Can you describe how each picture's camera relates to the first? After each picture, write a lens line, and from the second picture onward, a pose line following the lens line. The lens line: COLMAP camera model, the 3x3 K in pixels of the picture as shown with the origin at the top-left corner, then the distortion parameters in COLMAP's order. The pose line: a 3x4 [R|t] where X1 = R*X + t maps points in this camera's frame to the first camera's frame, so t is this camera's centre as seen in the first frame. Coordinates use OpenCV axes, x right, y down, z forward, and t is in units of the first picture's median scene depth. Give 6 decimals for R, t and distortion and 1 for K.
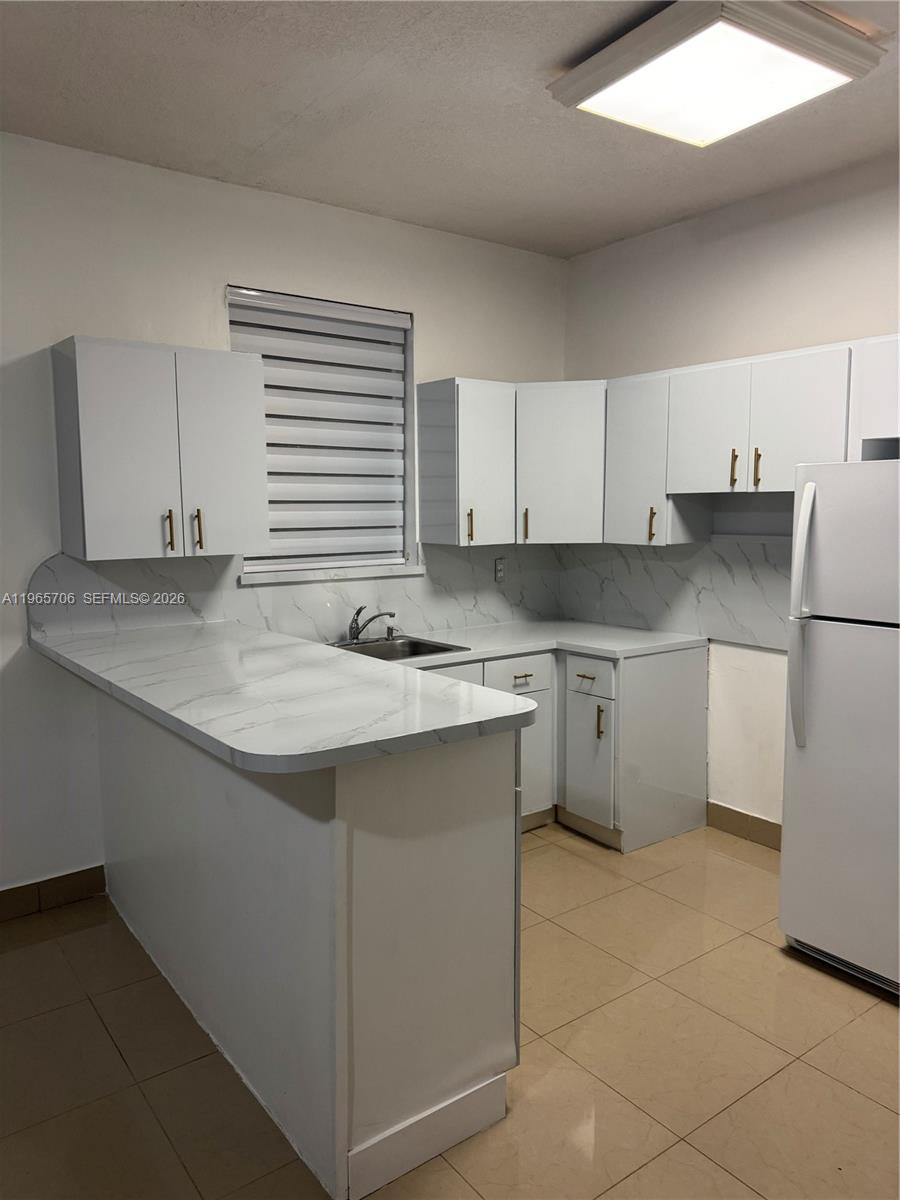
lens RADIAL K [[838.9, 0, 442.8], [0, 838.9, 605.6], [0, 0, 1]] dist [0.089044, -0.106270]
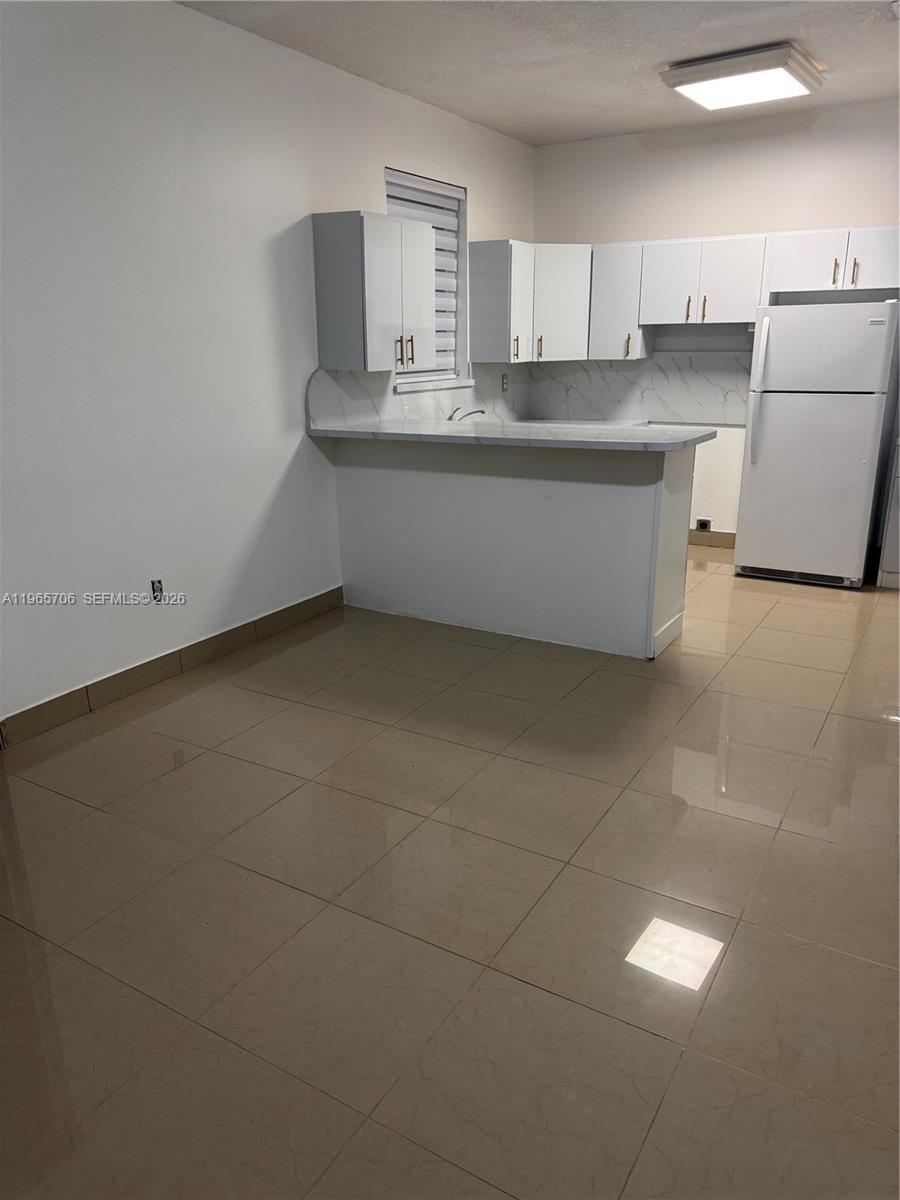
lens RADIAL K [[838.9, 0, 447.8], [0, 838.9, 608.5], [0, 0, 1]] dist [0.089044, -0.106270]
pose [[0.926171, -0.117856, 0.358213, -0.676904], [0.049800, 0.979814, 0.193610, 0.059129], [-0.373800, -0.161477, 0.913345, -0.384847]]
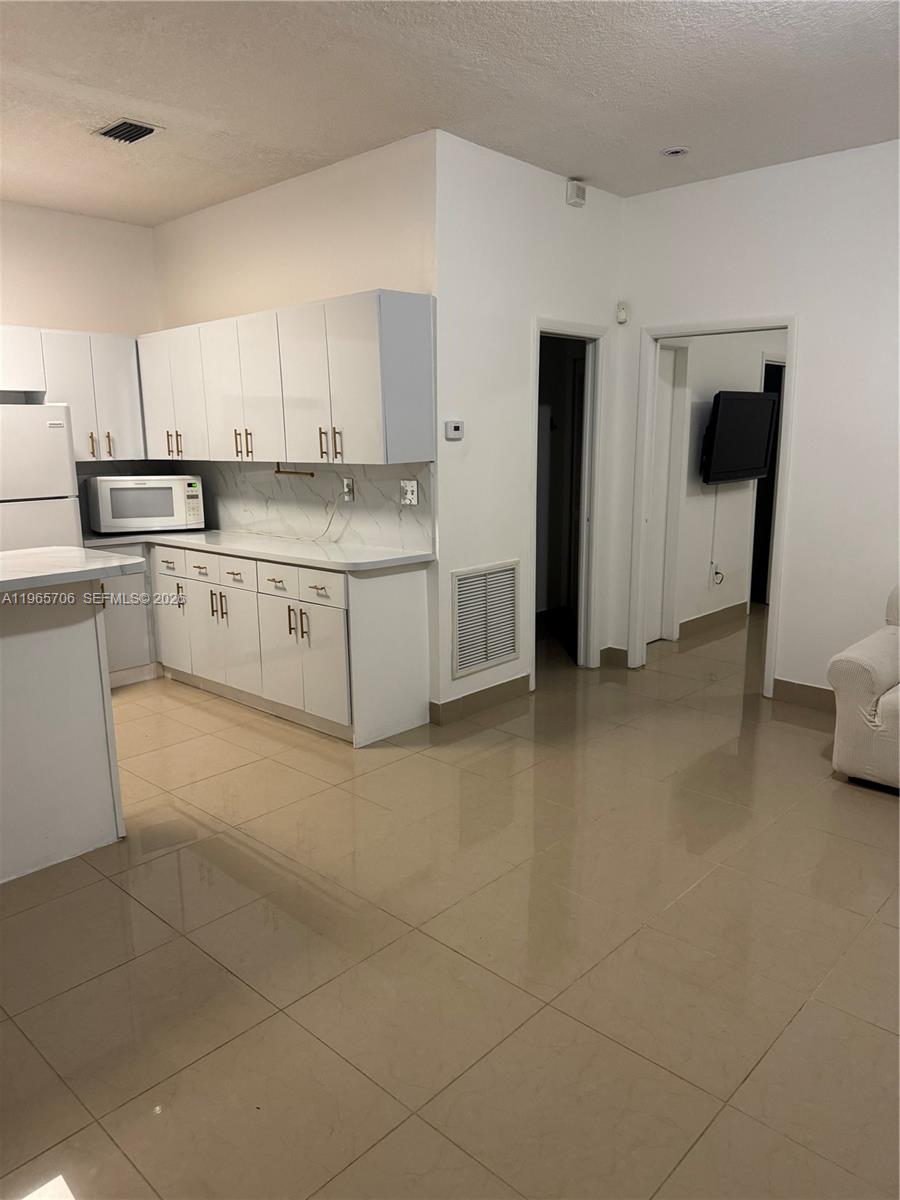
lens RADIAL K [[838.9, 0, 446.3], [0, 838.9, 599.6], [0, 0, 1]] dist [0.089044, -0.106270]
pose [[-0.178262, -0.180722, 0.967245, -0.886219], [0.129054, 0.970204, 0.205060, -0.014735], [-0.975483, 0.161381, -0.149628, 0.267587]]
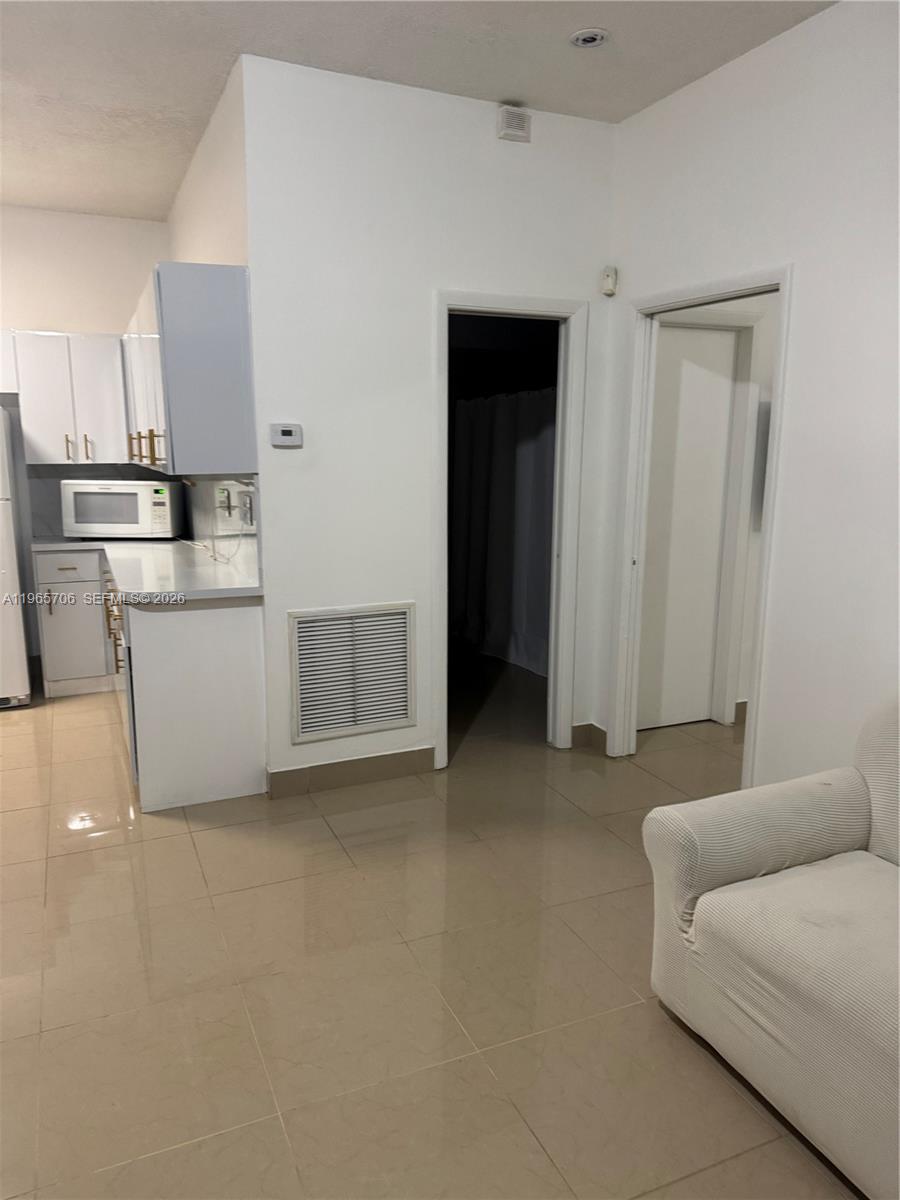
lens RADIAL K [[838.9, 0, 445.9], [0, 838.9, 606.8], [0, 0, 1]] dist [0.089044, -0.106270]
pose [[0.217419, -0.178830, 0.959557, -0.626757], [0.111143, 0.981215, 0.157683, 0.051165], [-0.969730, 0.072365, 0.233211, -0.285804]]
